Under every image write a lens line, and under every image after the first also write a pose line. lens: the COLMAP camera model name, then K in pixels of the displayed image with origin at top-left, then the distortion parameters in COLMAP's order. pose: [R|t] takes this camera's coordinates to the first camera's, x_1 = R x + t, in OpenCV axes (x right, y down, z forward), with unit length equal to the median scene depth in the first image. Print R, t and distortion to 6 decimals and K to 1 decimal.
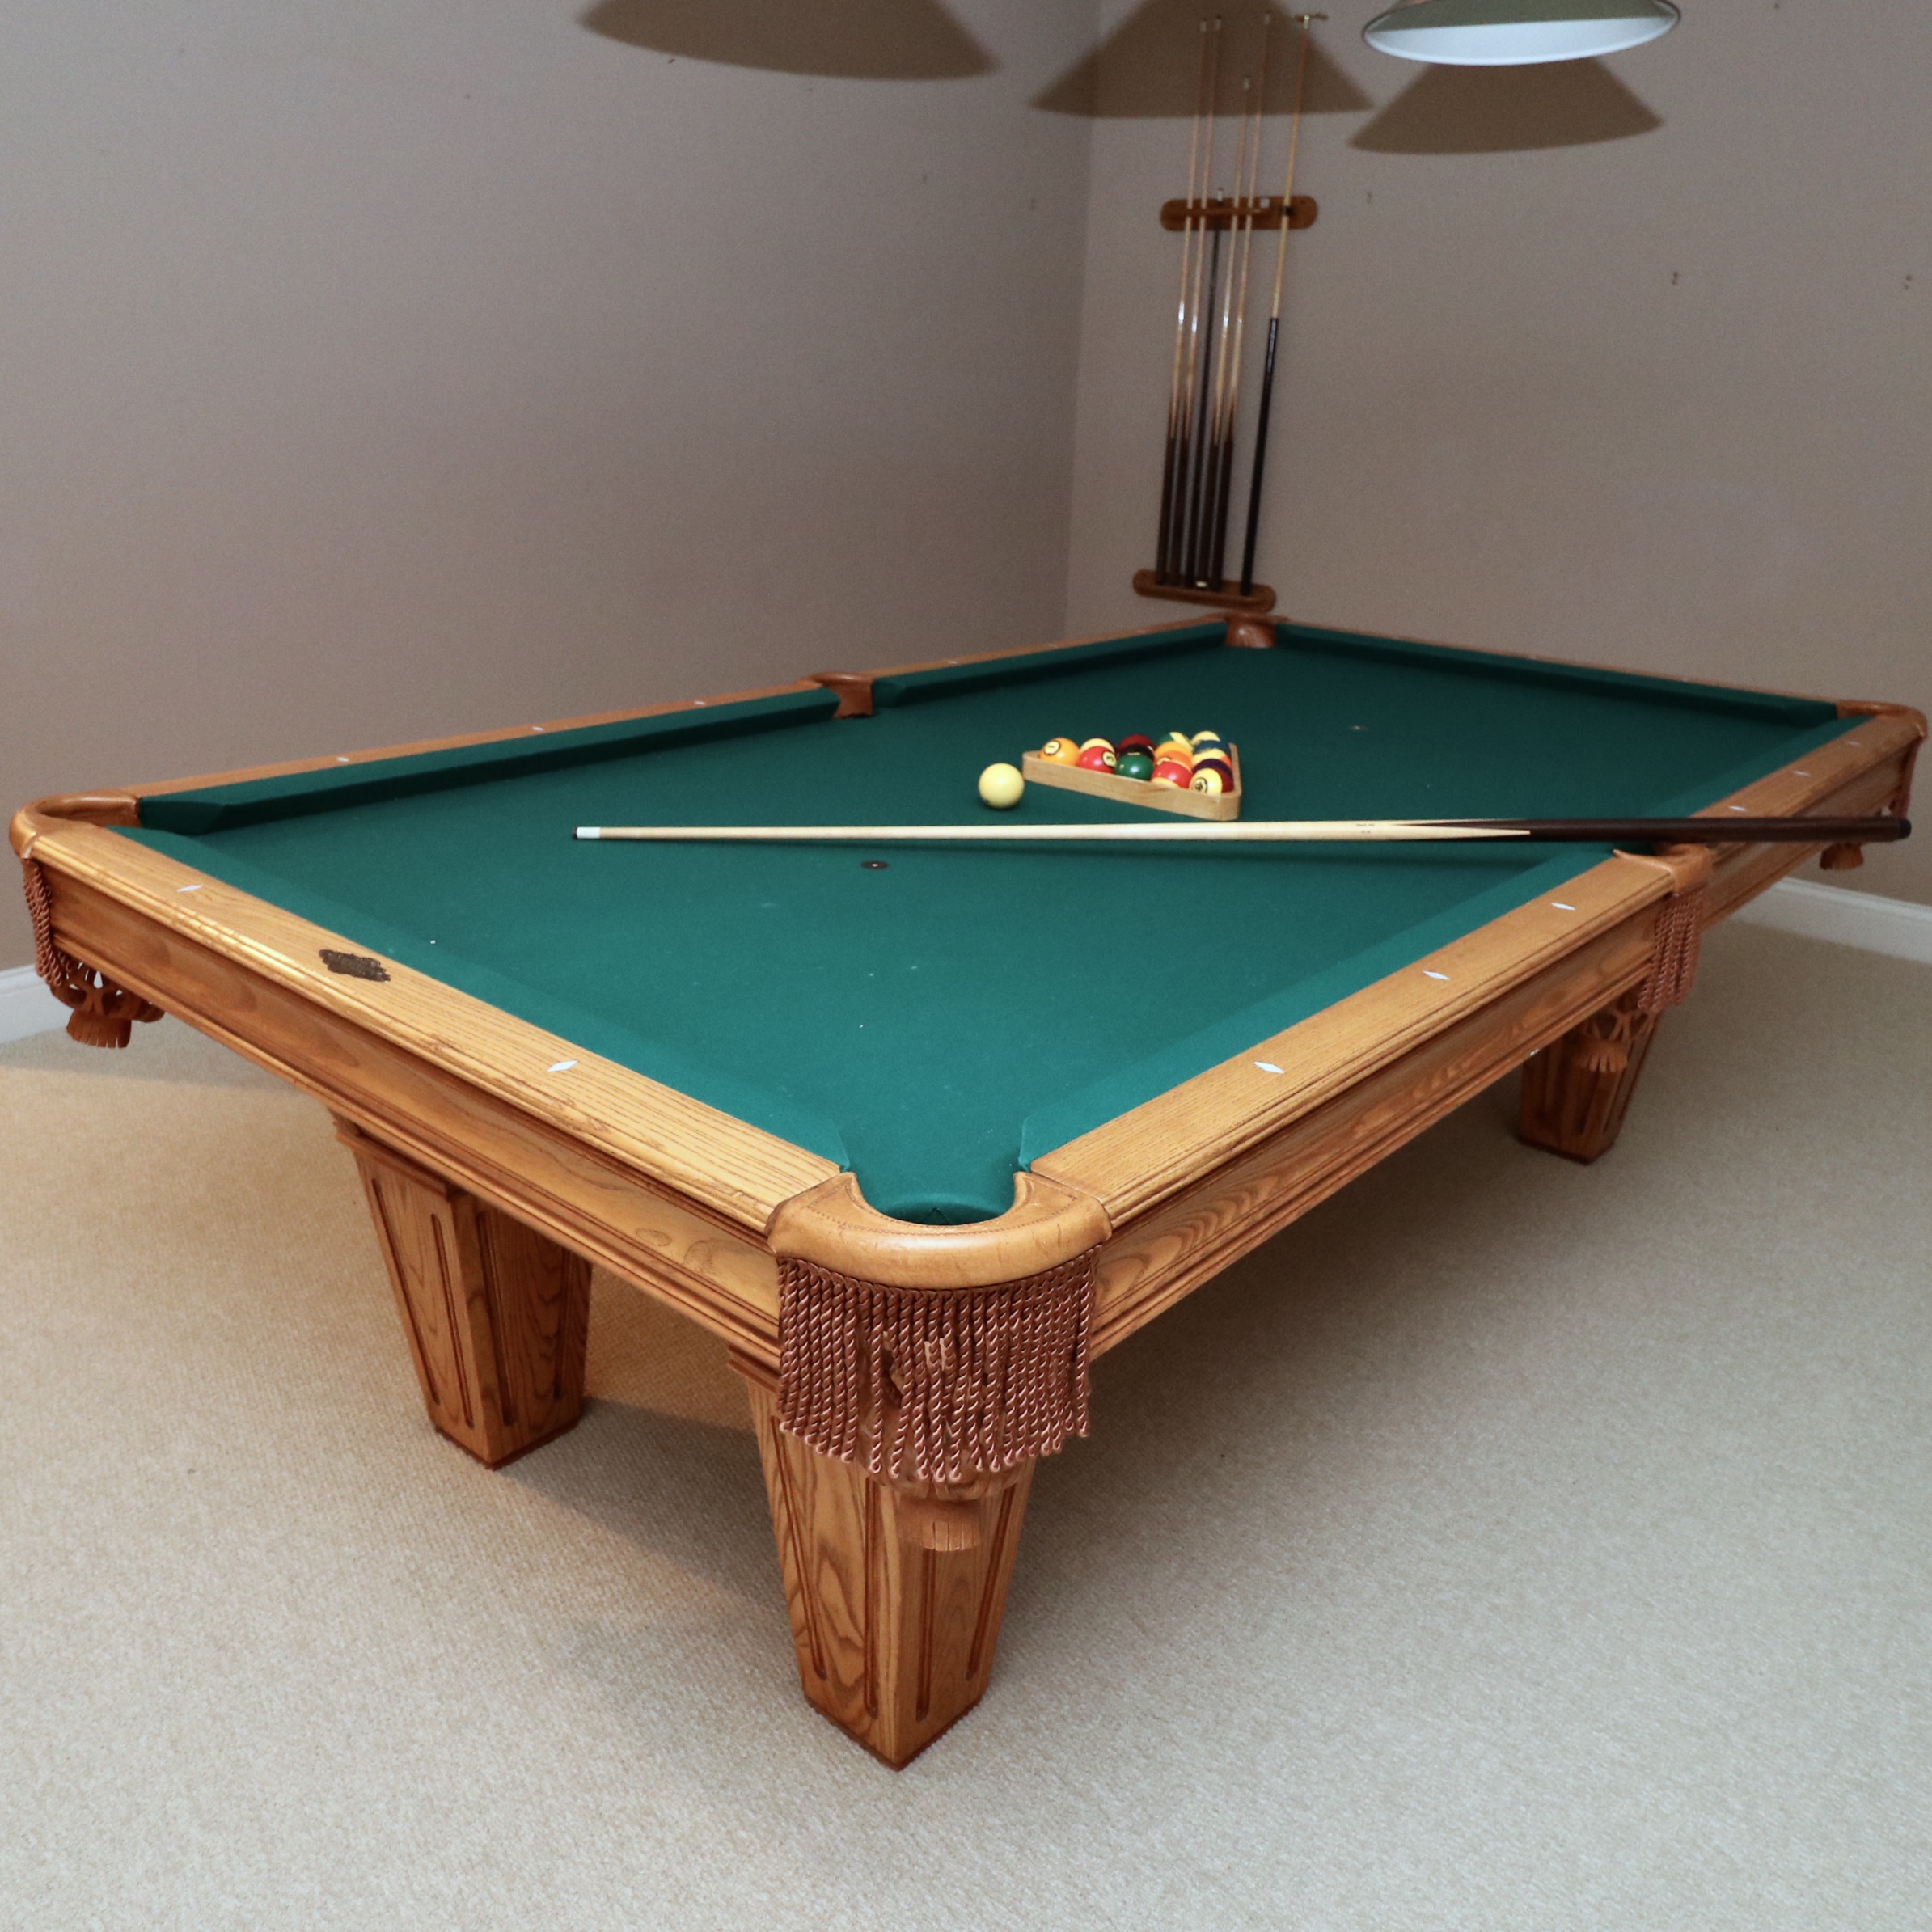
lens RADIAL K [[1528.5, 0, 966.0], [0, 1528.5, 966.0], [0, 0, 1]] dist [0.005042, 0.001246]
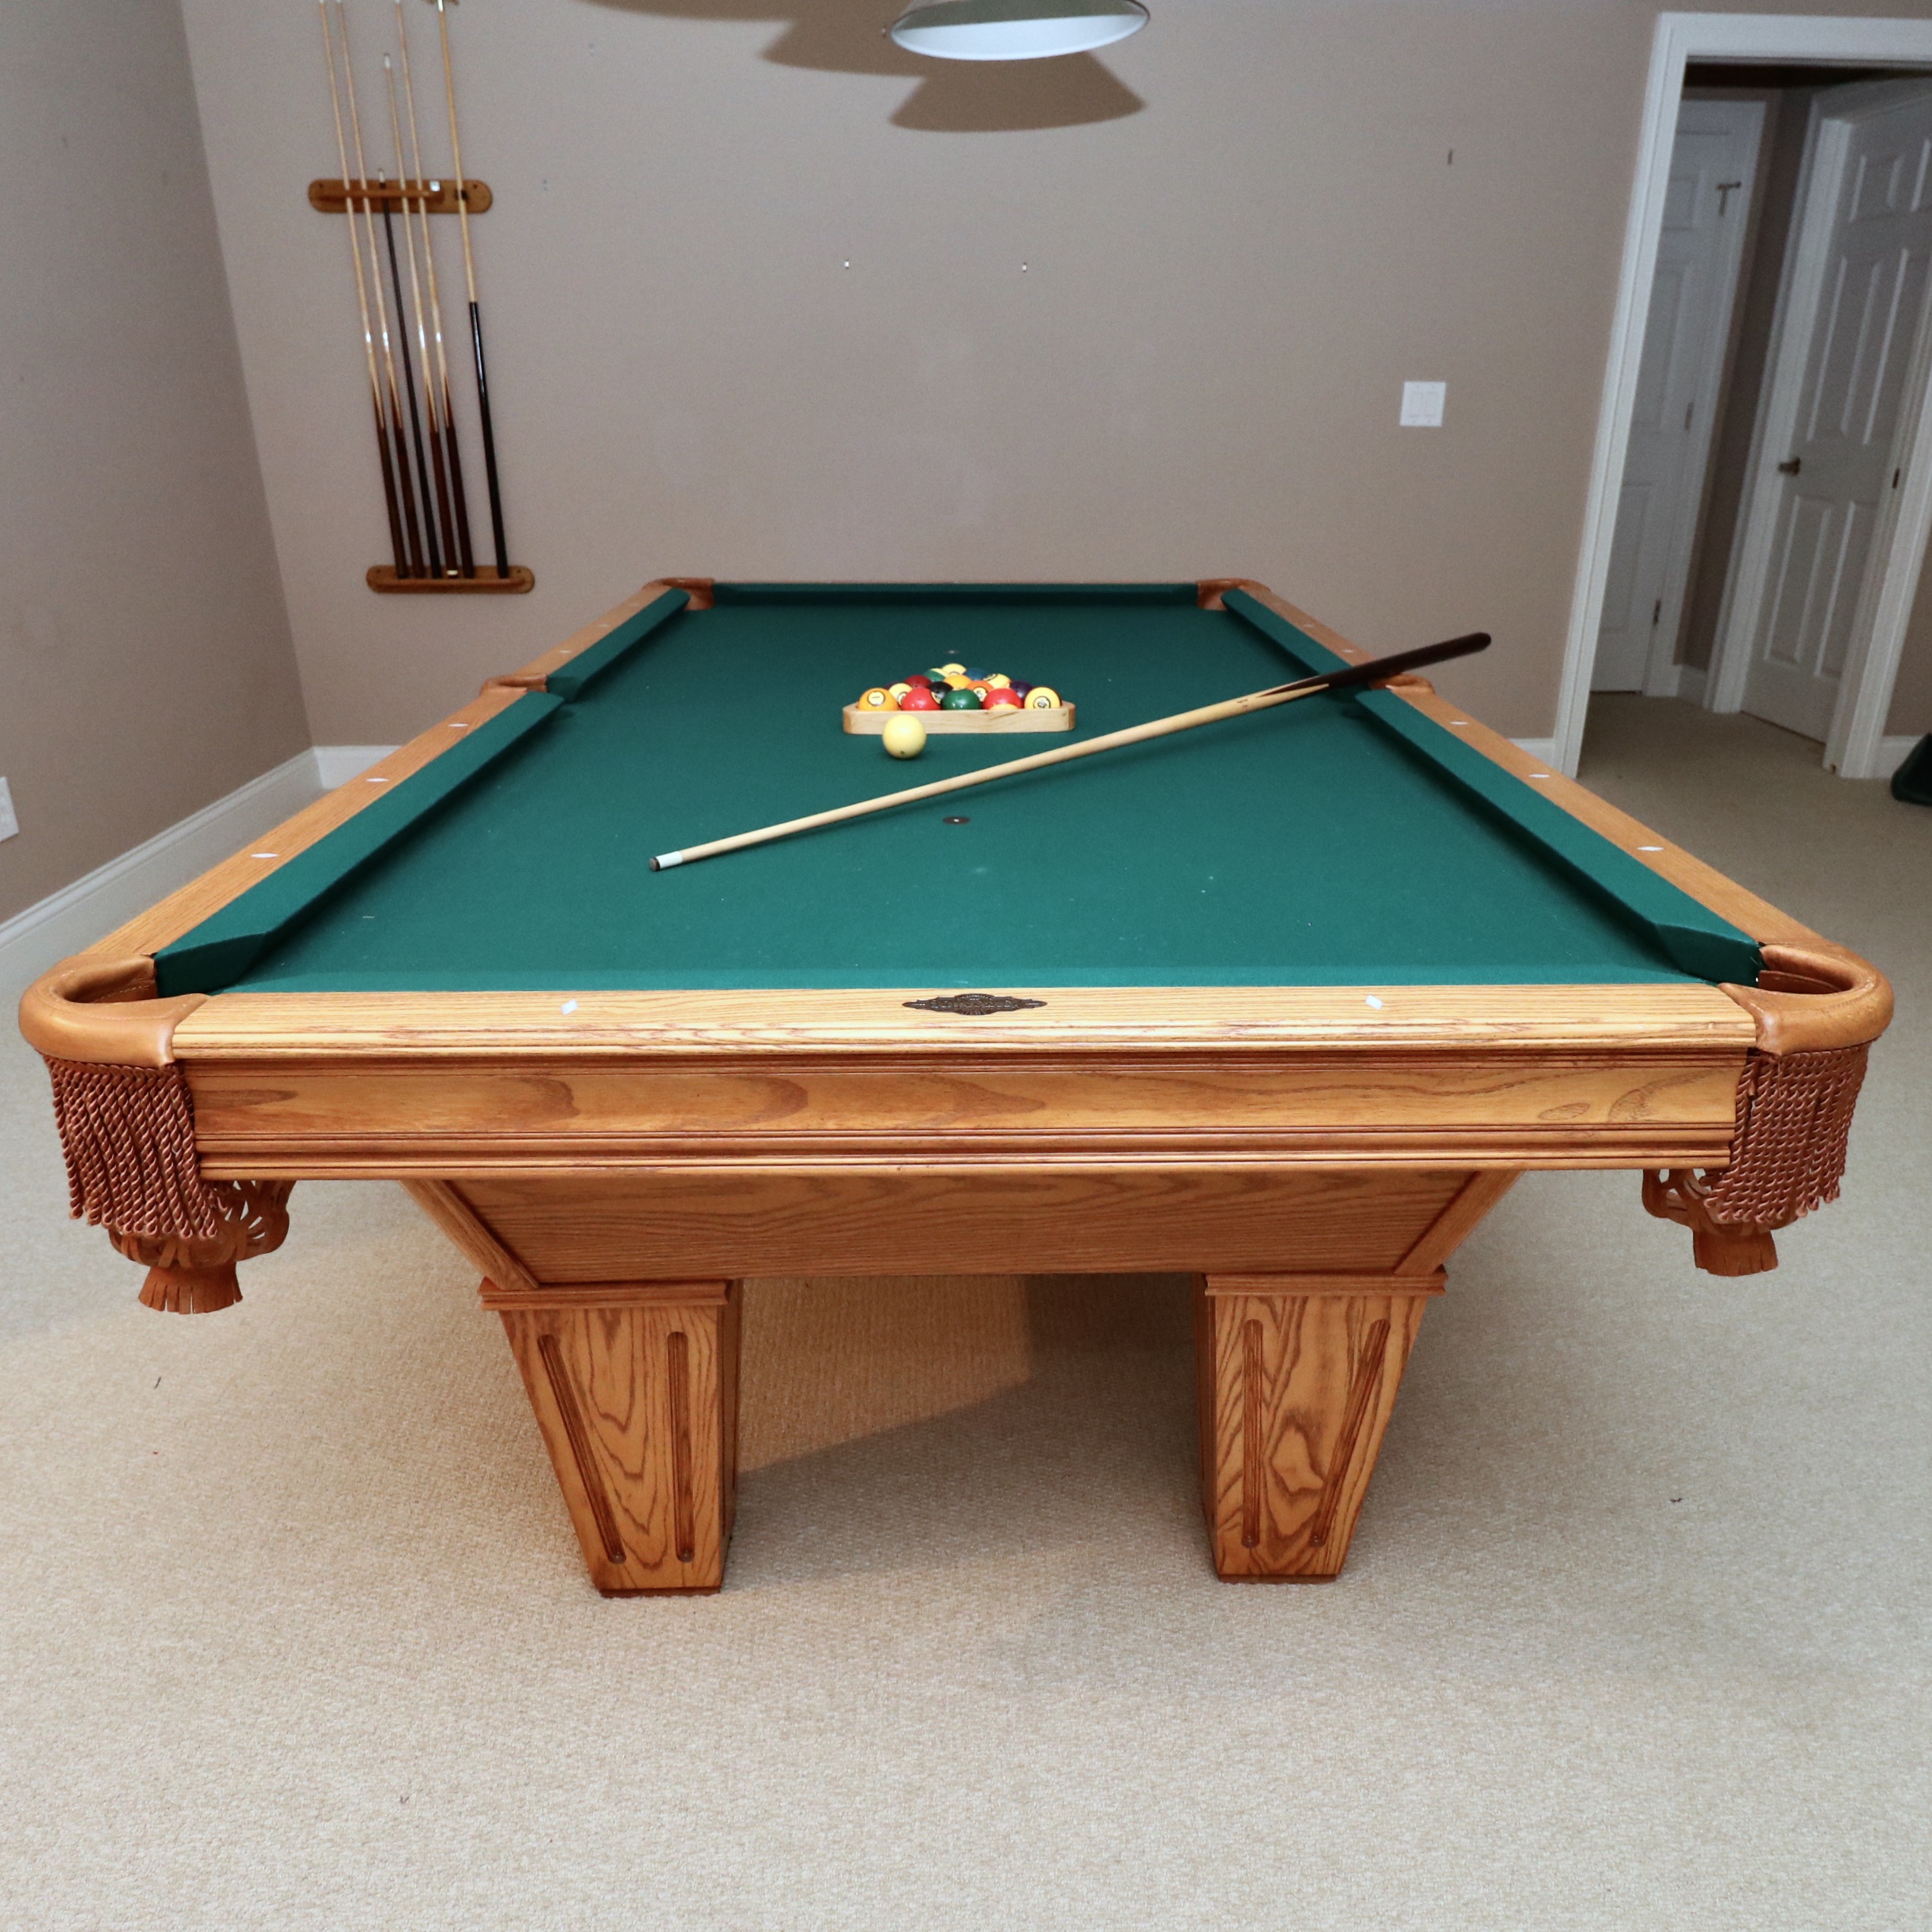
lens RADIAL K [[1380.4, 0, 966.0], [0, 1380.4, 966.0], [0, 0, 1]] dist [-0.001521, -0.002529]
pose [[0.765684, -0.284724, 0.576767, -0.668378], [0.262849, 0.956908, 0.123438, -0.092842], [-0.587059, 0.057088, 0.807529, 0.303821]]
